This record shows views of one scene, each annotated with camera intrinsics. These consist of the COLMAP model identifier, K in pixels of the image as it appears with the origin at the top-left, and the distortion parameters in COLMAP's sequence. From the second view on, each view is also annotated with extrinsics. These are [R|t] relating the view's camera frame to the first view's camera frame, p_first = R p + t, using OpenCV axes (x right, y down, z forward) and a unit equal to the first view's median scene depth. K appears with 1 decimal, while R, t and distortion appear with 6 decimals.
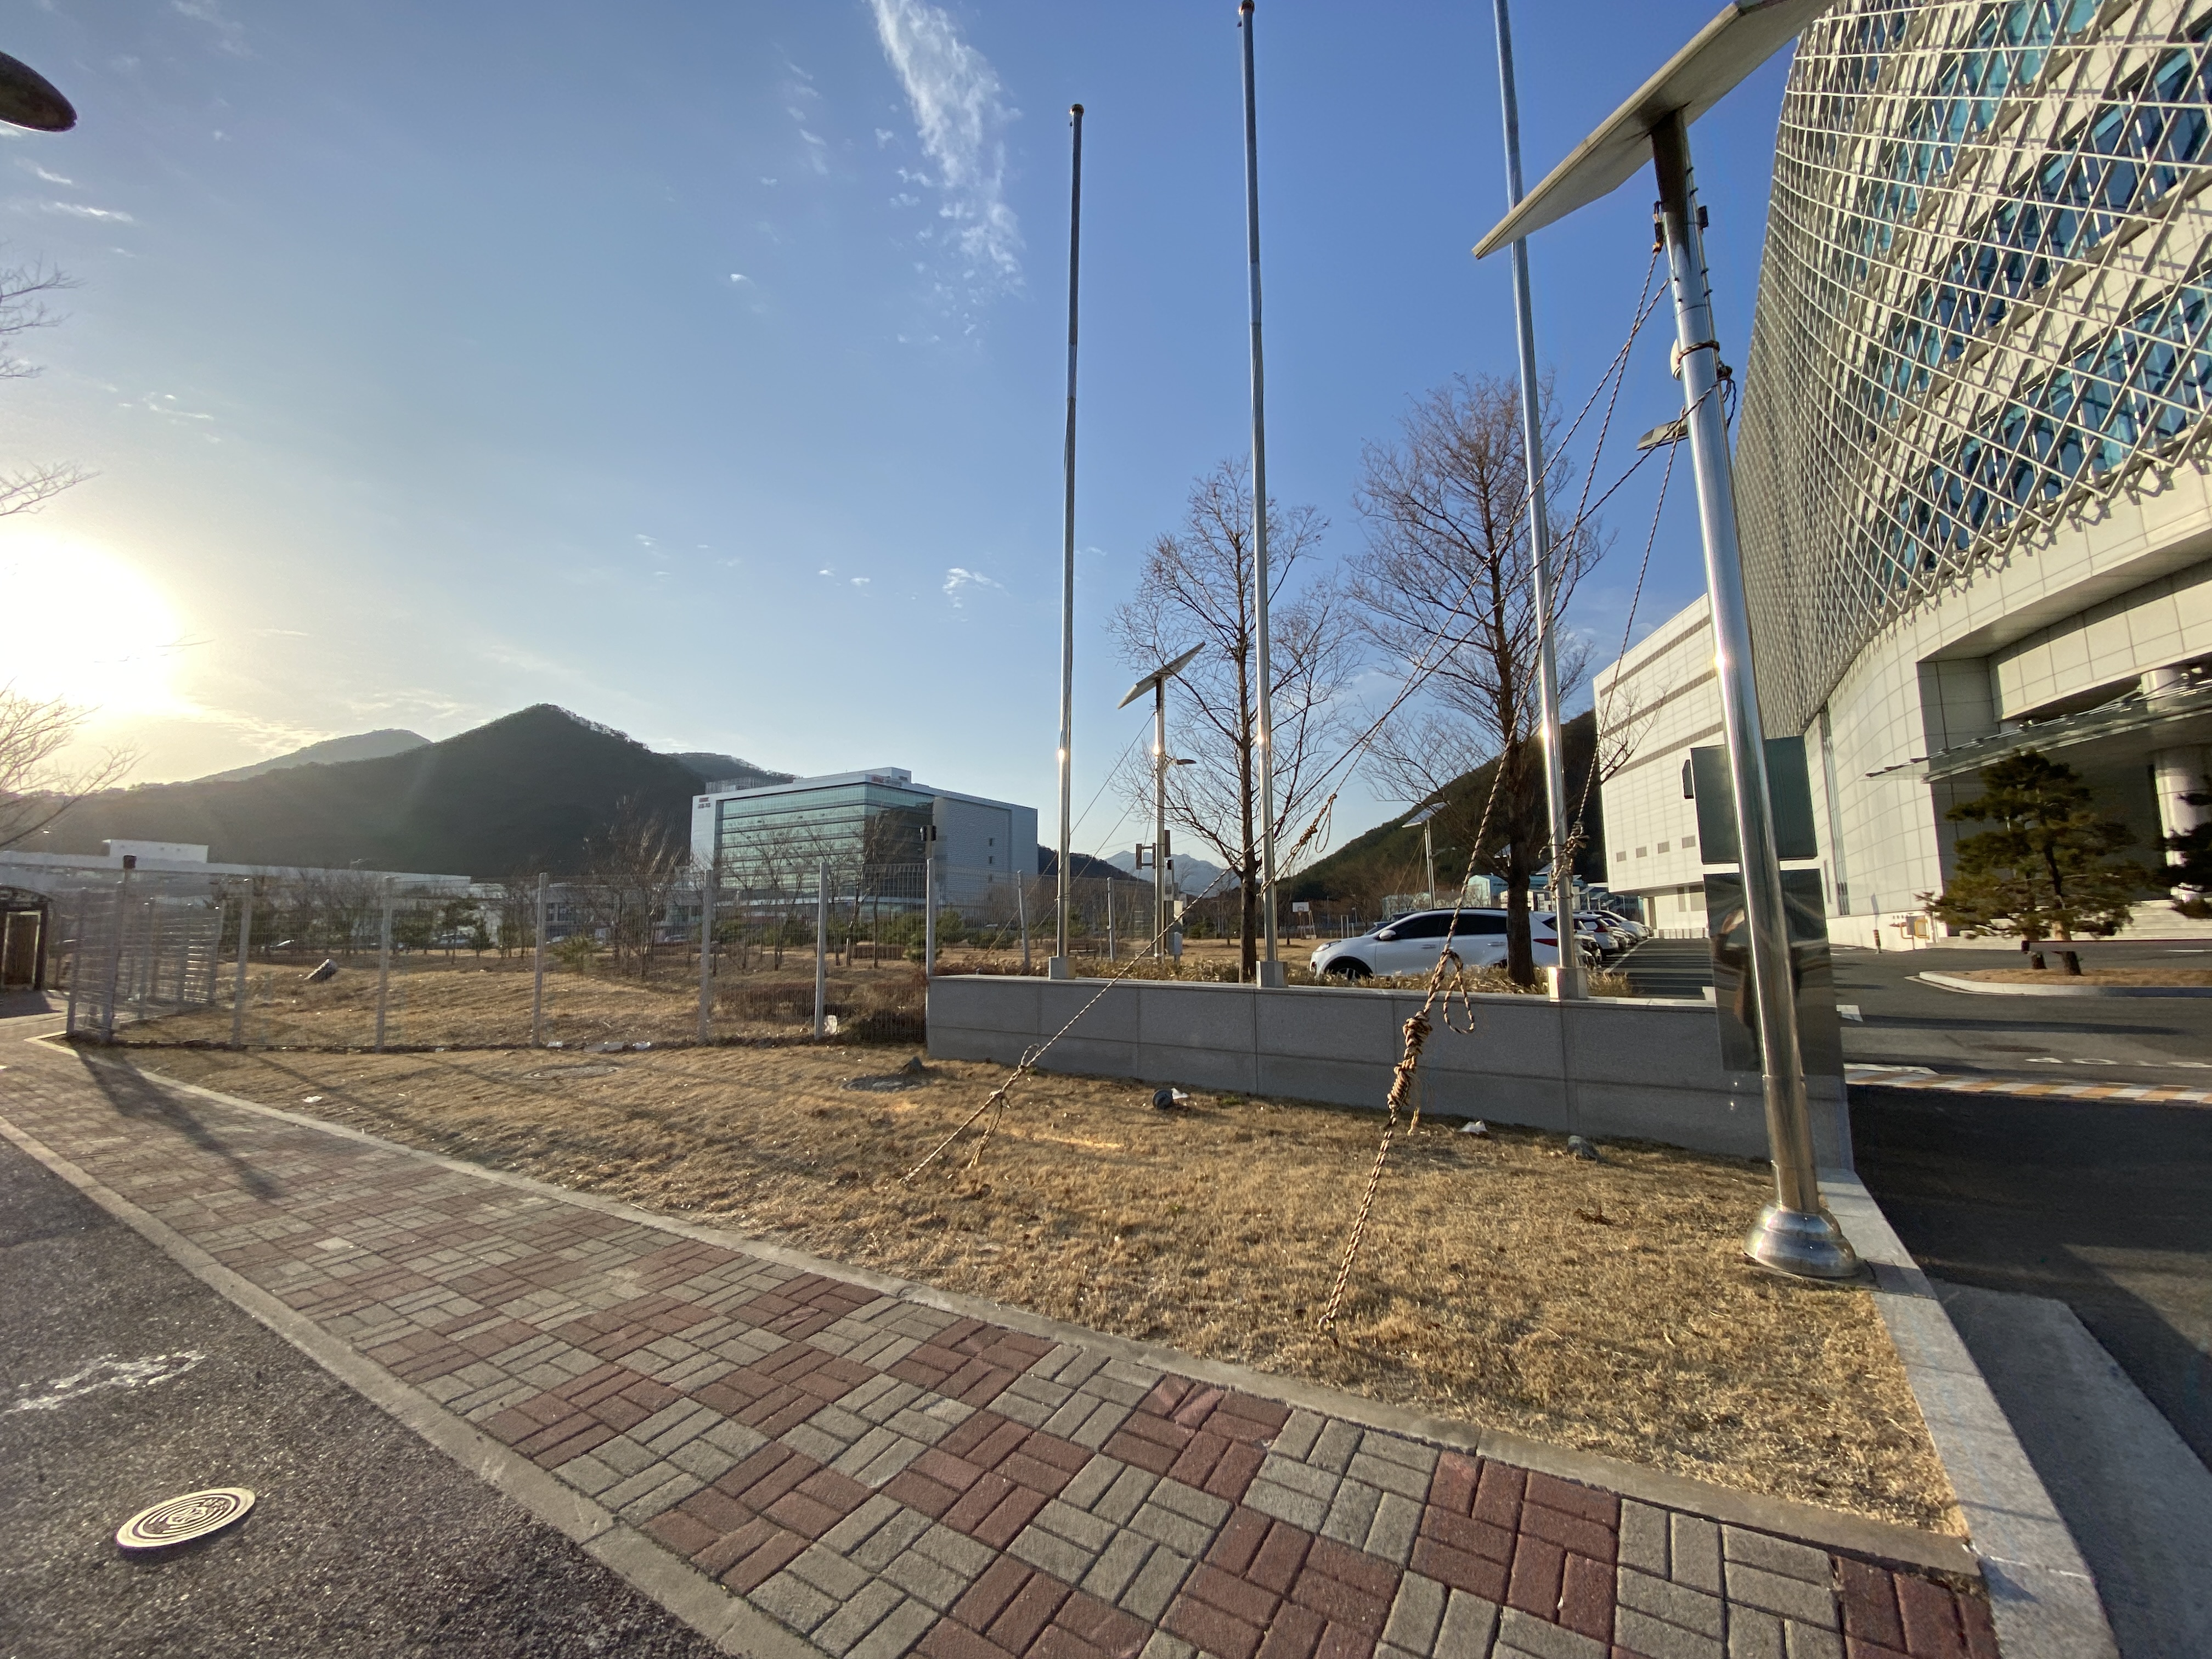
lens RADIAL K [[727.6, 0, 1113.3], [0, 727.6, 820.6], [0, 0, 1]] dist [-0.053126, 0.001808]
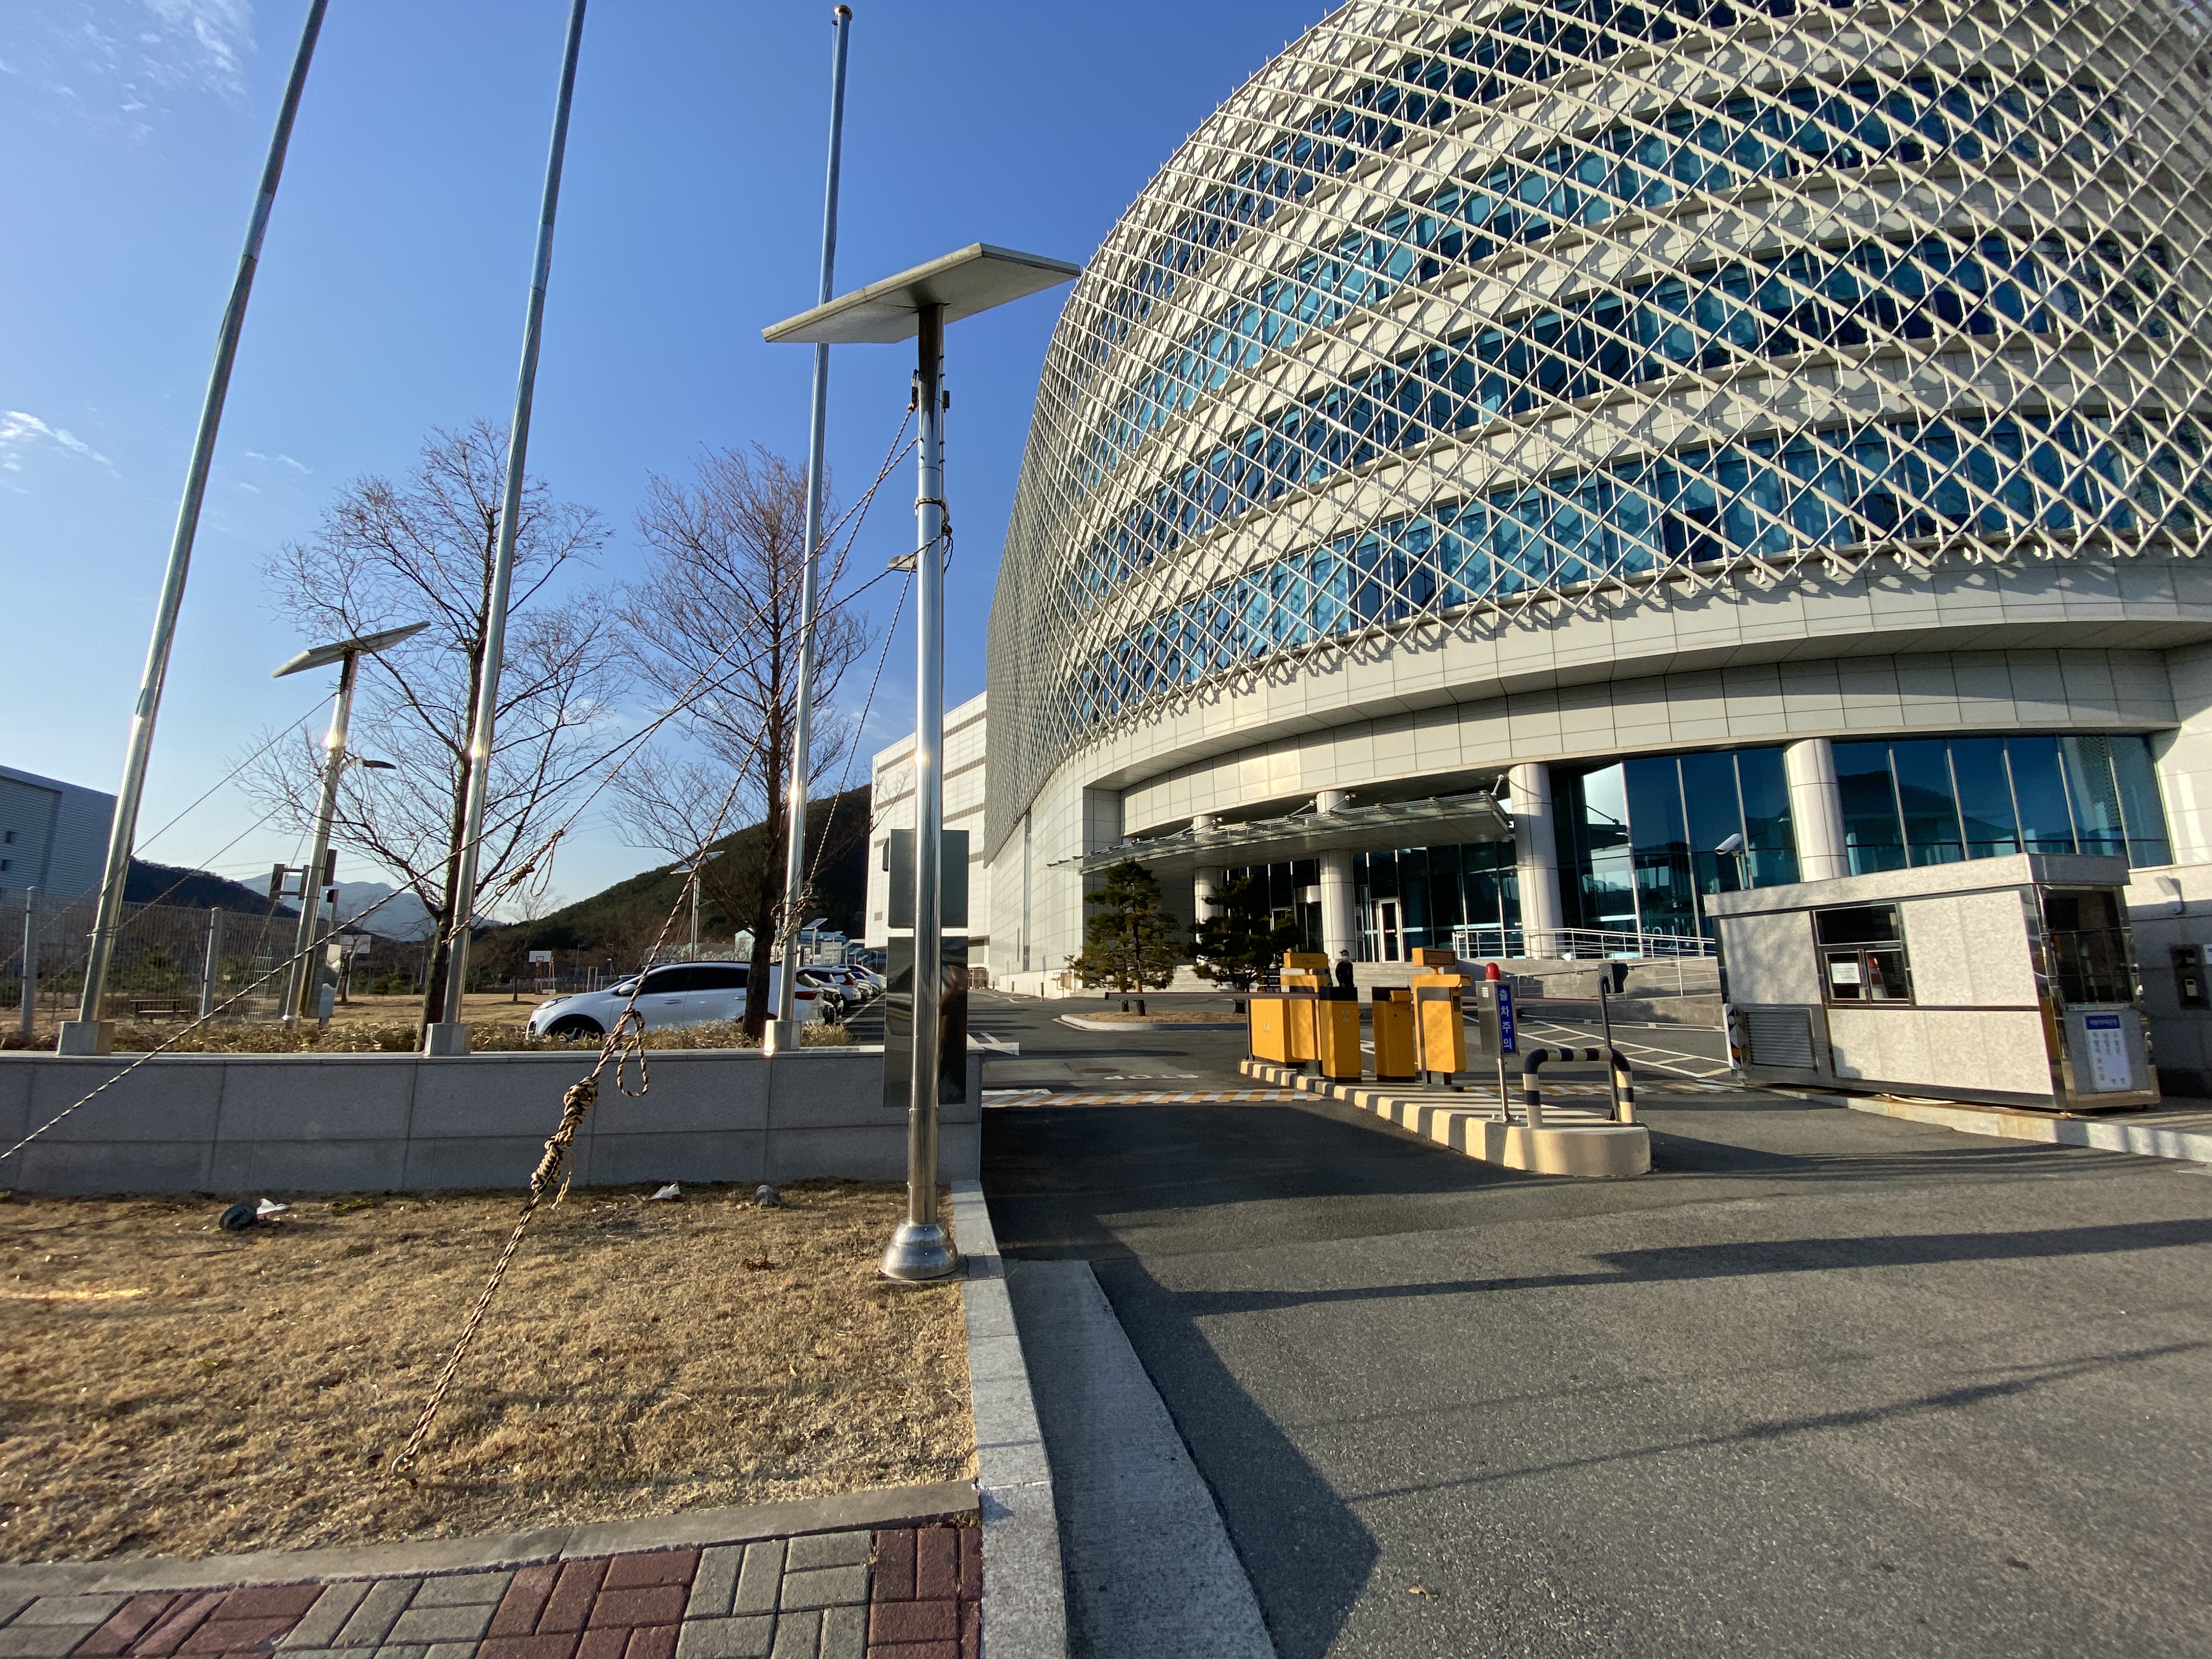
lens RADIAL K [[730.5, 0, 1138.4], [0, 730.5, 823.3], [0, 0, 1]] dist [-0.053200, 0.002139]
pose [[0.706255, 0.125828, 0.696685, 0.255196], [-0.089297, 0.992052, -0.088651, -0.040352], [-0.702303, 0.000399, 0.711878, -0.140150]]
